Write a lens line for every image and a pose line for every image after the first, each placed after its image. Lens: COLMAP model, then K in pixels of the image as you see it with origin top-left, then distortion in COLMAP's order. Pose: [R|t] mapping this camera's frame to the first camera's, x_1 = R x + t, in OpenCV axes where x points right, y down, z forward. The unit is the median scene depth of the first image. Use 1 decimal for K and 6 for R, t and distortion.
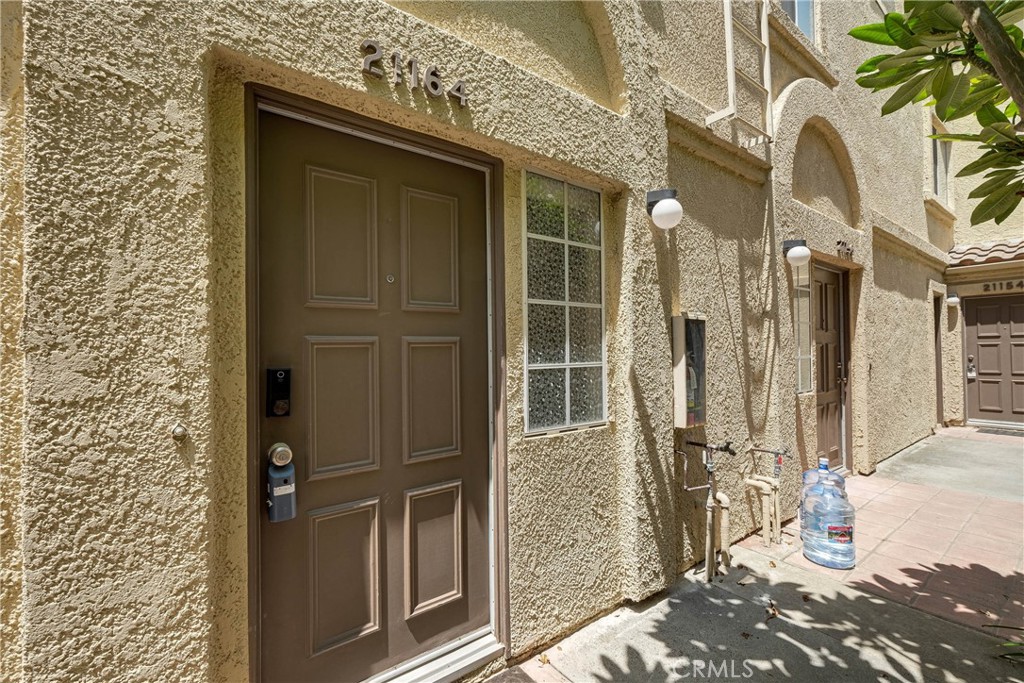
lens RADIAL K [[439.0, 0, 510.5], [0, 439.0, 343.7], [0, 0, 1]] dist [-0.000844, -0.000159]
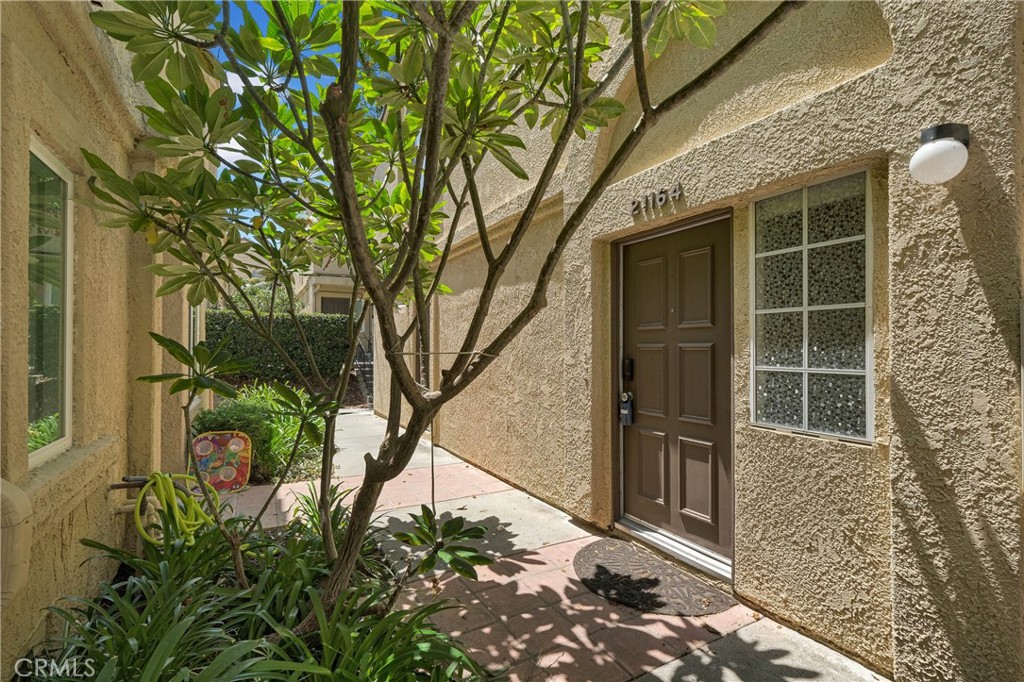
lens RADIAL K [[439.0, 0, 511.0], [0, 439.0, 343.5], [0, 0, 1]] dist [-0.000844, -0.000159]
pose [[-0.103179, 0.002149, -0.994660, 1.240427], [0.013596, 0.999907, 0.000750, -0.021984], [0.994570, -0.013446, -0.103199, 0.446731]]
